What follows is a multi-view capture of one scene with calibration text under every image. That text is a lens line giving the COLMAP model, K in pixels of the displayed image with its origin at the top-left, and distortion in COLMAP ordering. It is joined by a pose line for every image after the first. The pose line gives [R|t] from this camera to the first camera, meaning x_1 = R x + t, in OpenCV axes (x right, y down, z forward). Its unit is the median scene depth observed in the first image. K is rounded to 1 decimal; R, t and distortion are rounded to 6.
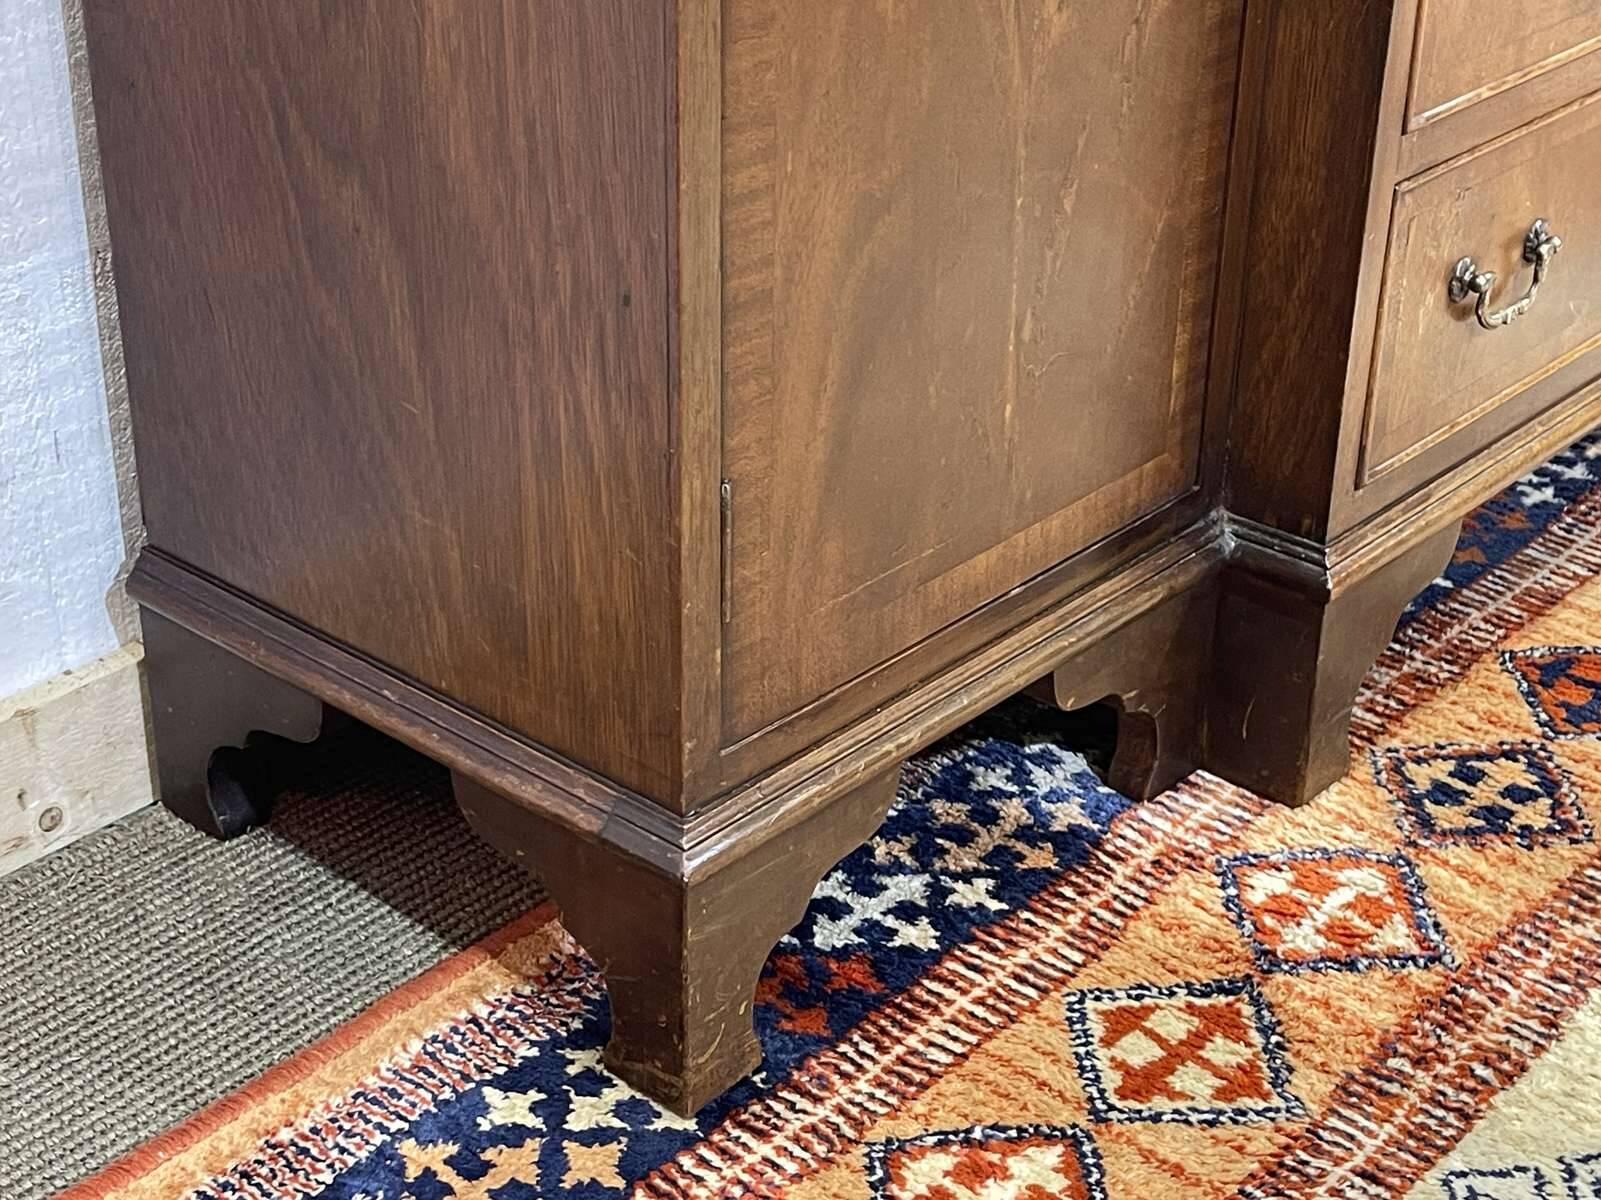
lens RADIAL K [[2609.3, 0, 795.2], [0, 2609.3, 610.2], [0, 0, 1]] dist [0.086654, 0.000000]
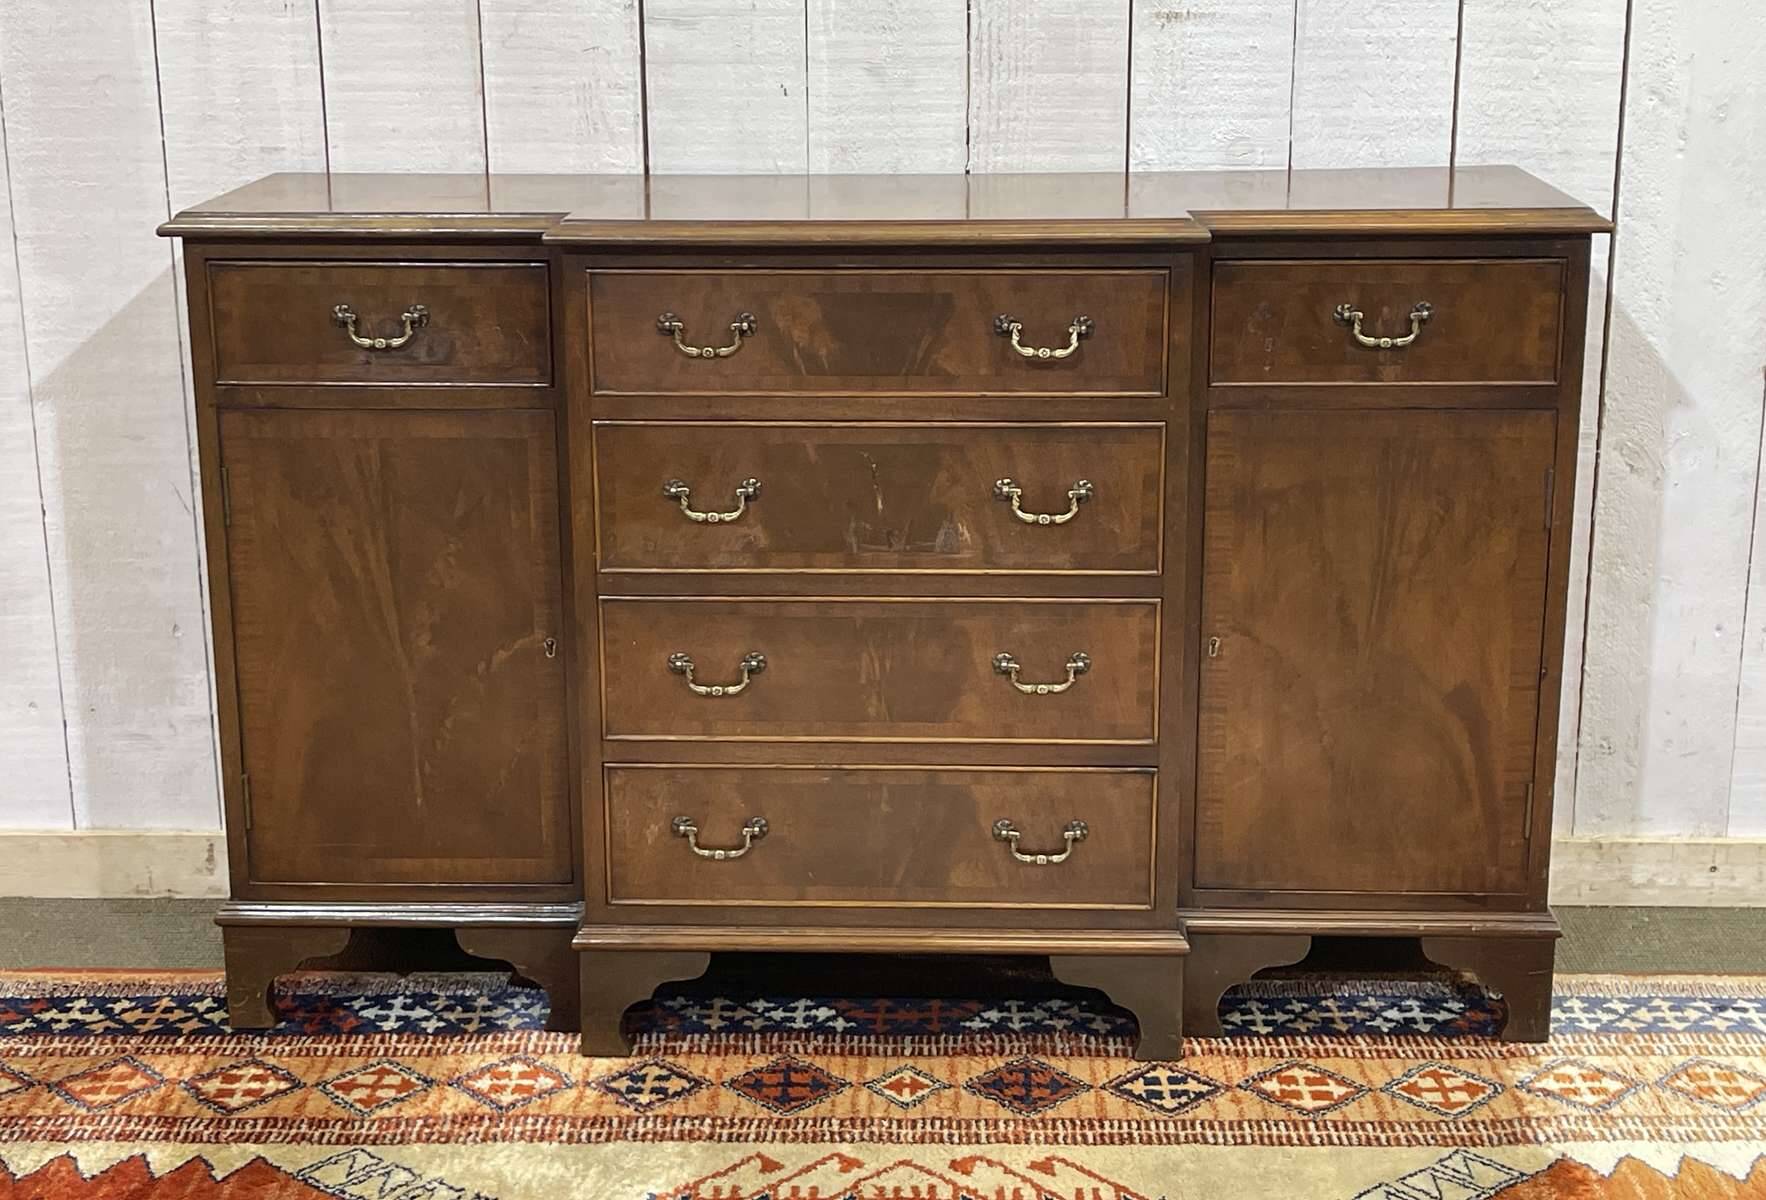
lens RADIAL K [[2598.1, 0, 848.2], [0, 2598.1, 563.7], [0, 0, 1]] dist [0.051901, 0.000000]
pose [[0.630198, 0.179949, -0.755294, 2.028093], [-0.355107, 0.931870, -0.074274, -0.233683], [0.690471, 0.315017, 0.651164, -0.347868]]
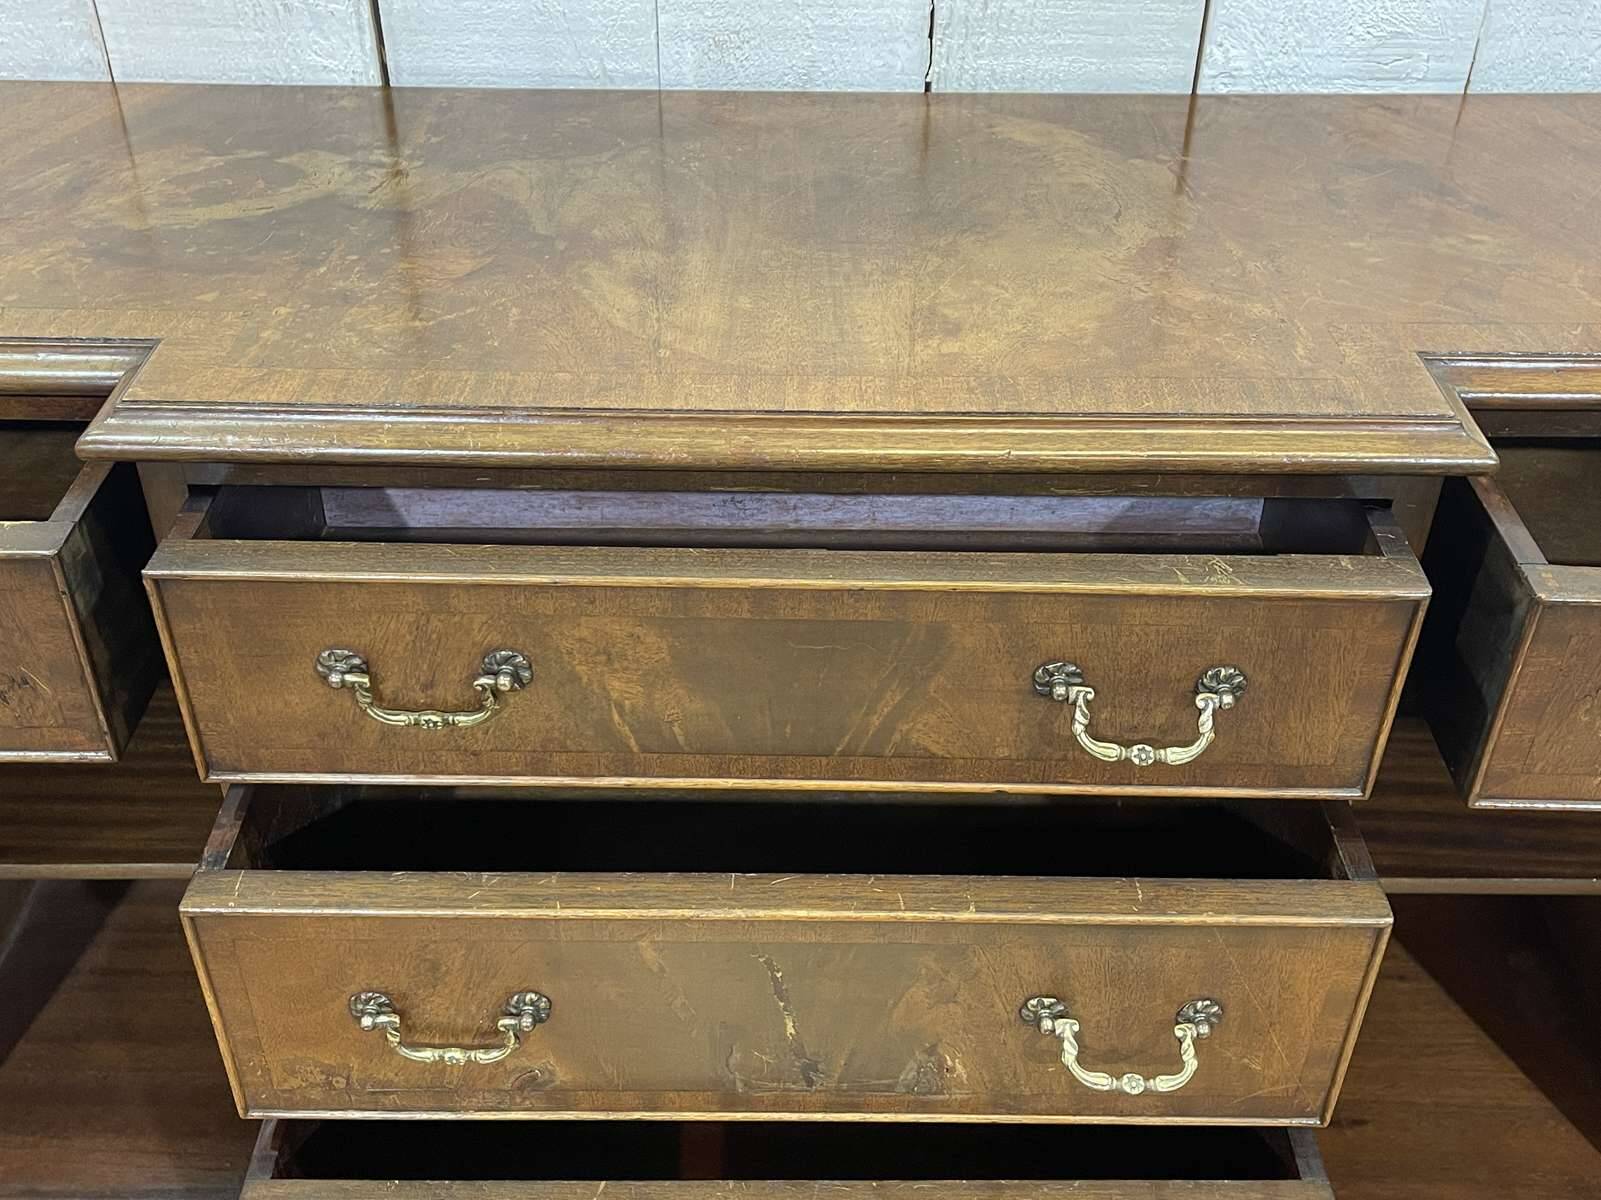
lens RADIAL K [[1651.9, 0, 791.8], [0, 1651.9, 611.7], [0, 0, 1]] dist [0.032210, 0.000000]
pose [[0.657481, 0.440120, -0.611566, 0.821883], [-0.357160, 0.896730, 0.261366, -0.754602], [0.663442, 0.046584, 0.746777, 0.483439]]
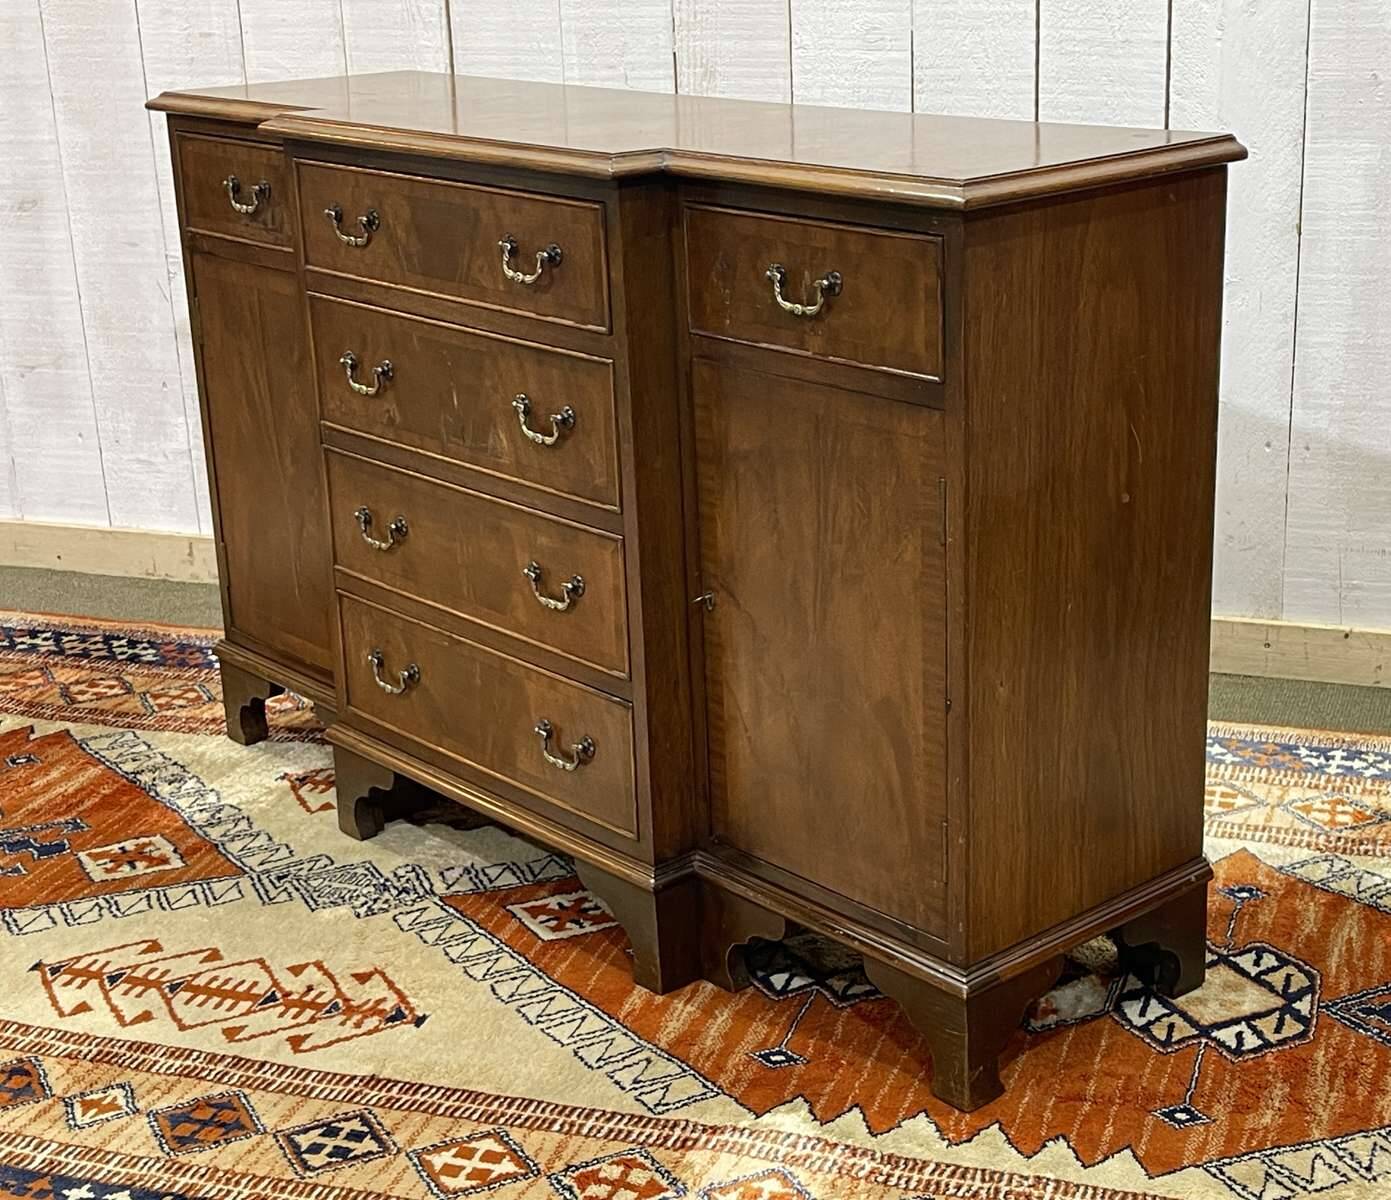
lens RADIAL K [[2268.4, 0, 787.5], [0, 2268.4, 584.8], [0, 0, 1]] dist [0.042842, 0.000000]
pose [[0.369299, 0.251285, -0.894692, 2.880974], [-0.417214, 0.905102, 0.081996, -0.500543], [0.830392, 0.342998, 0.439092, 0.333297]]
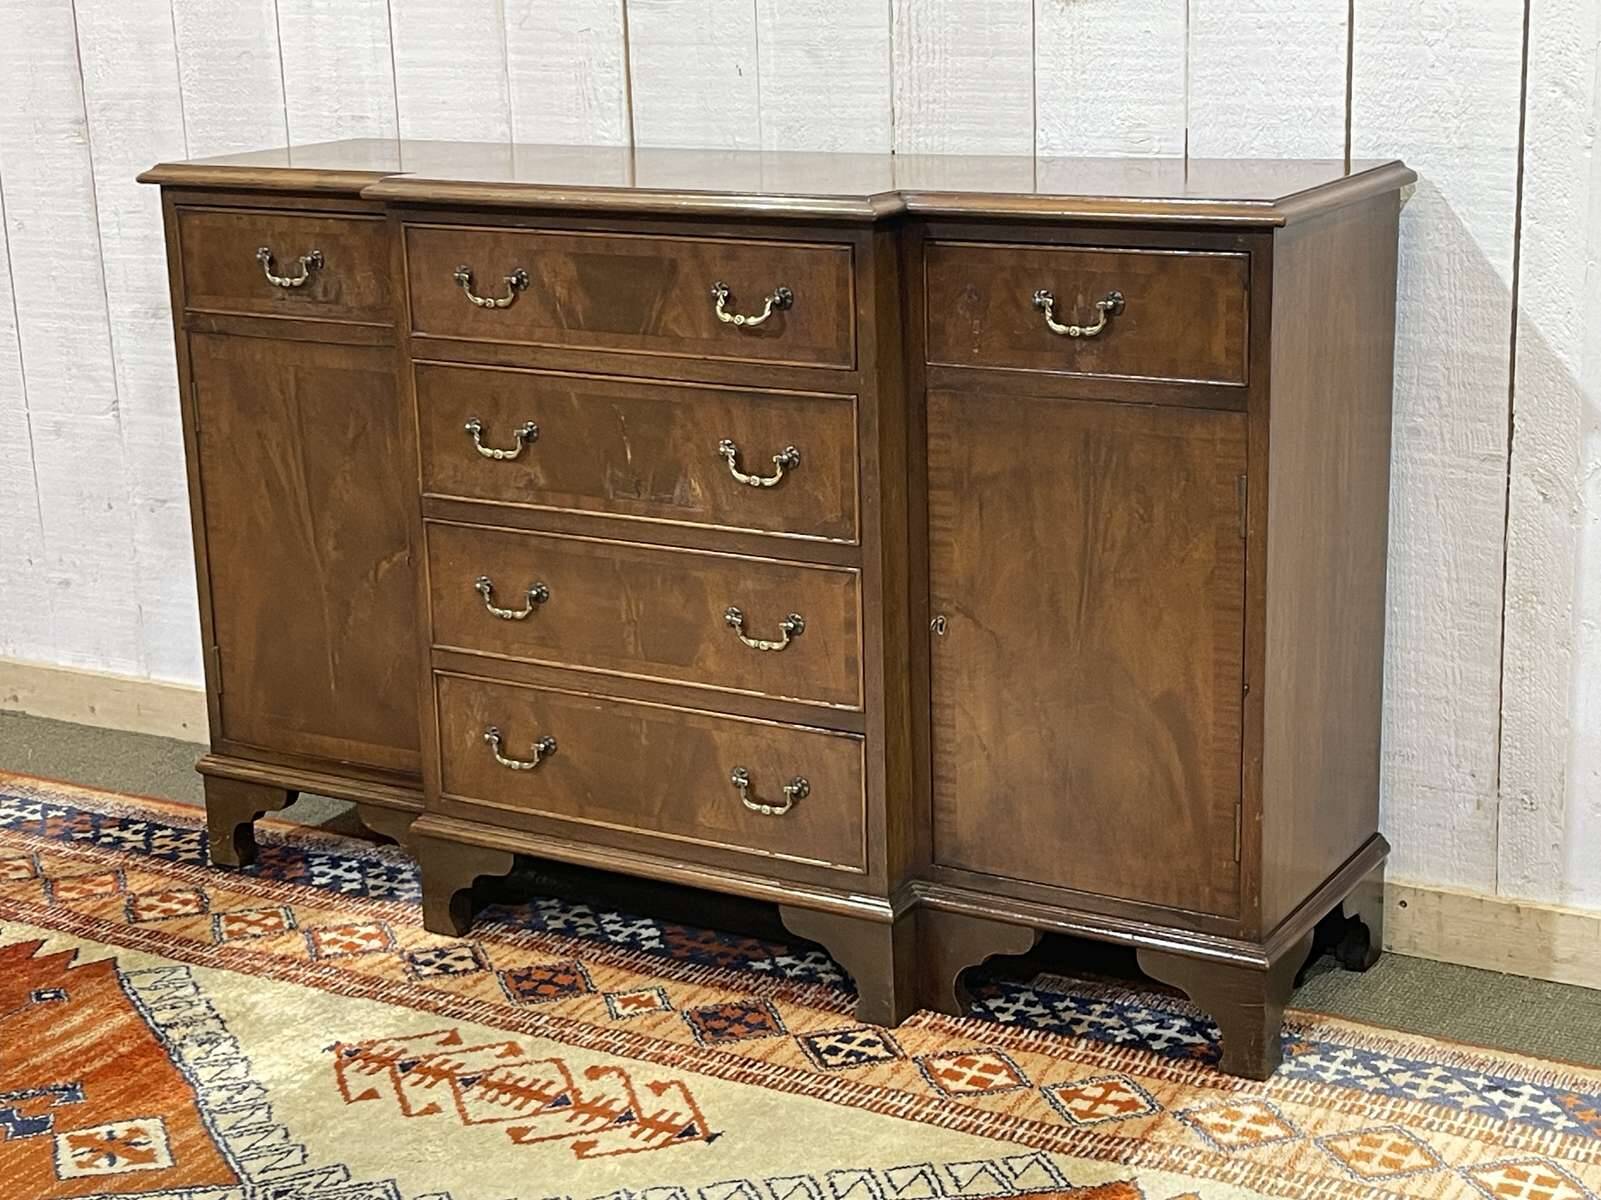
lens RADIAL K [[2609.3, 0, 793.9], [0, 2609.3, 593.0], [0, 0, 1]] dist [0.086654, 0.000000]
pose [[0.189080, 0.229609, -0.954740, 2.686257], [-0.441217, 0.888469, 0.126291, -0.701294], [0.877255, 0.397369, 0.269299, 0.618385]]
